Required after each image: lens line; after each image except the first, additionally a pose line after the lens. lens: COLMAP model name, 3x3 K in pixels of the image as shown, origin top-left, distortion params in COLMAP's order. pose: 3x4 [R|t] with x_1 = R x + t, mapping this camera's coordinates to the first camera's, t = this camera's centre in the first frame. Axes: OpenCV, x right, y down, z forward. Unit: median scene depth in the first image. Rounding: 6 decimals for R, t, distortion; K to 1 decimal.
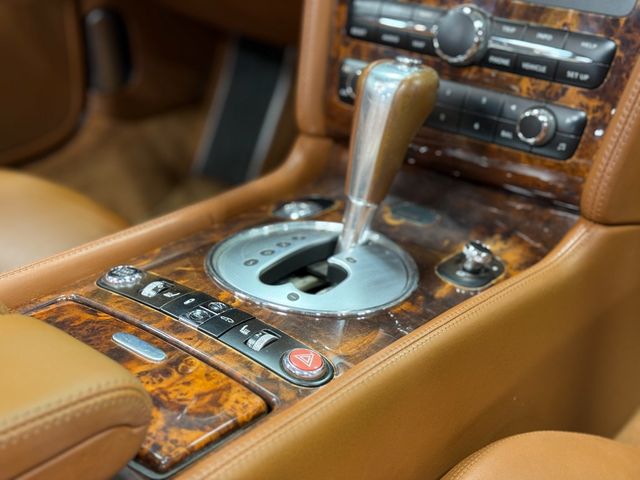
lens RADIAL K [[908.1, 0, 331.5], [0, 908.1, 248.1], [0, 0, 1]] dist [0.134437, 0.000000]
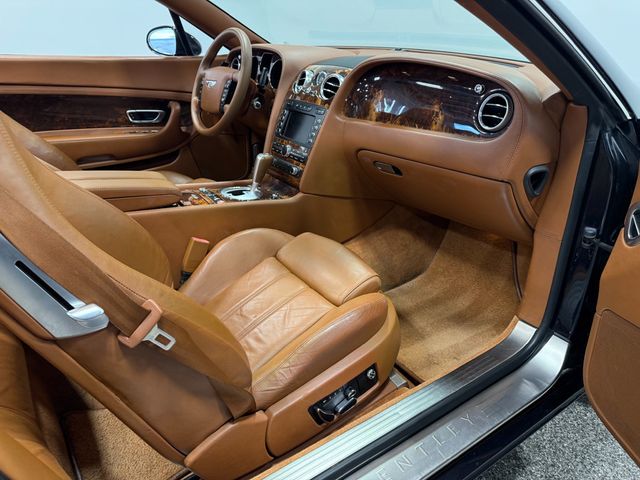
lens RADIAL K [[455.6, 0, 321.8], [0, 455.6, 240.4], [0, 0, 1]] dist [0.060325, -0.090032]
pose [[0.952233, 0.132314, -0.275220, 1.050999], [-0.151878, 0.987086, -0.050931, 0.313513], [0.264927, 0.090298, 0.960031, -1.145190]]
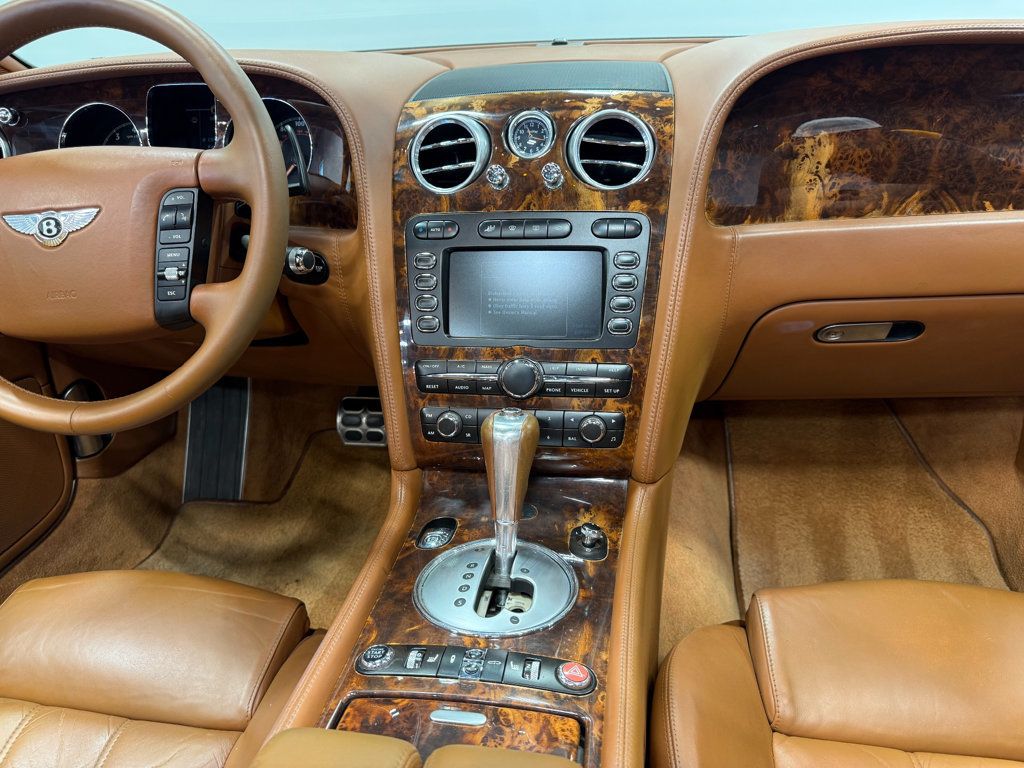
lens RADIAL K [[728.9, 0, 511.4], [0, 728.9, 386.6], [0, 0, 1]] dist [0.060325, -0.090032]
pose [[0.871498, -0.243095, 0.425906, -0.359986], [0.274060, 0.961639, -0.011911, -0.223455], [-0.406672, 0.127105, 0.904689, 0.022545]]
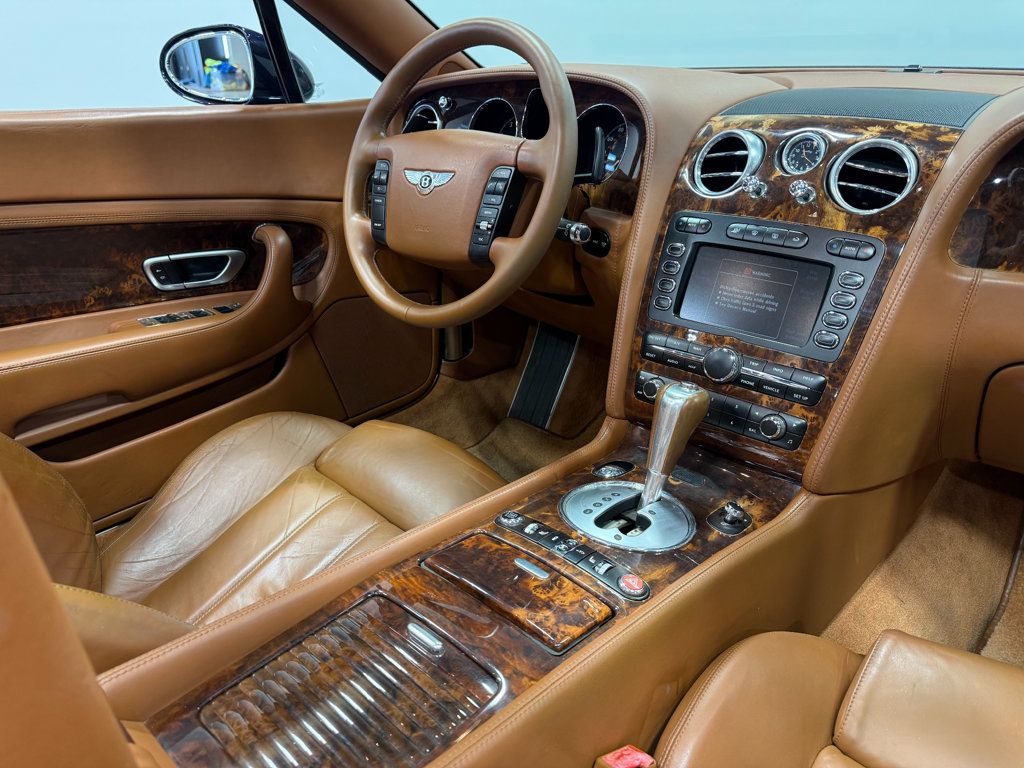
lens RADIAL K [[728.9, 0, 514.6], [0, 728.9, 387.7], [0, 0, 1]] dist [0.060325, -0.090032]
pose [[0.995882, 0.028256, -0.086146, -0.106468], [-0.034985, 0.996368, -0.077630, -0.090025], [0.083640, 0.080324, 0.993253, -0.270803]]
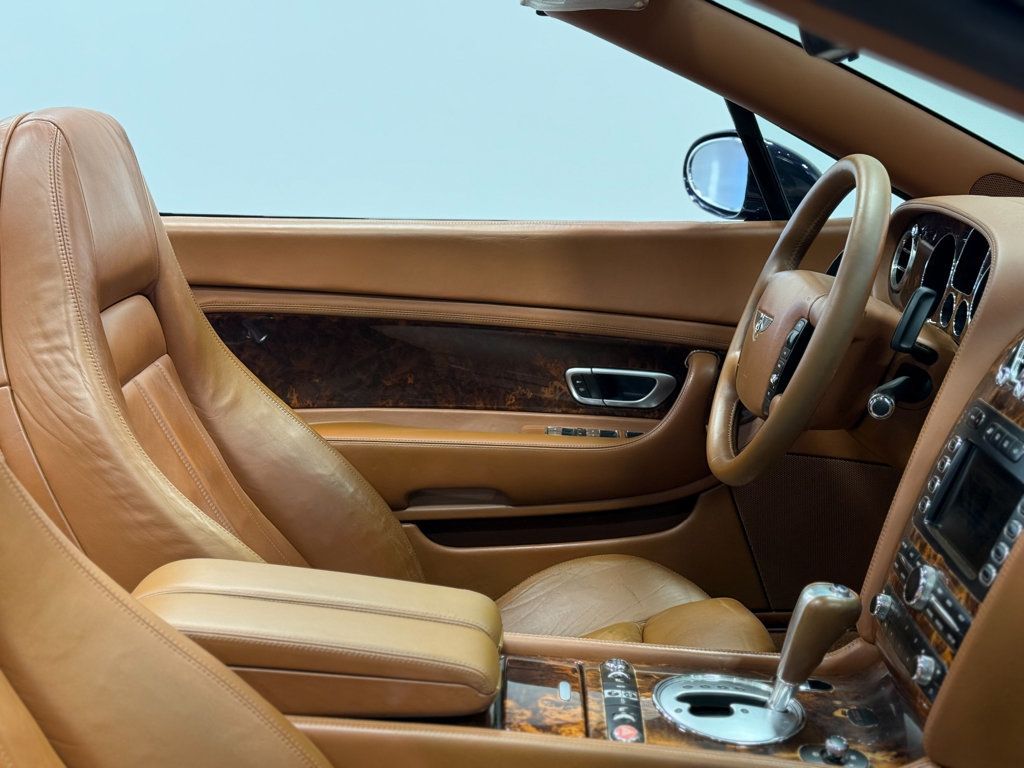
lens RADIAL K [[1453.0, 0, 518.6], [0, 1453.0, 384.0], [0, 0, 1]] dist [0.134437, 0.000000]
pose [[0.601762, 0.151908, -0.784096, 1.423512], [-0.358948, 0.928448, -0.095605, -0.106000], [0.713469, 0.338981, 0.613232, -0.749408]]
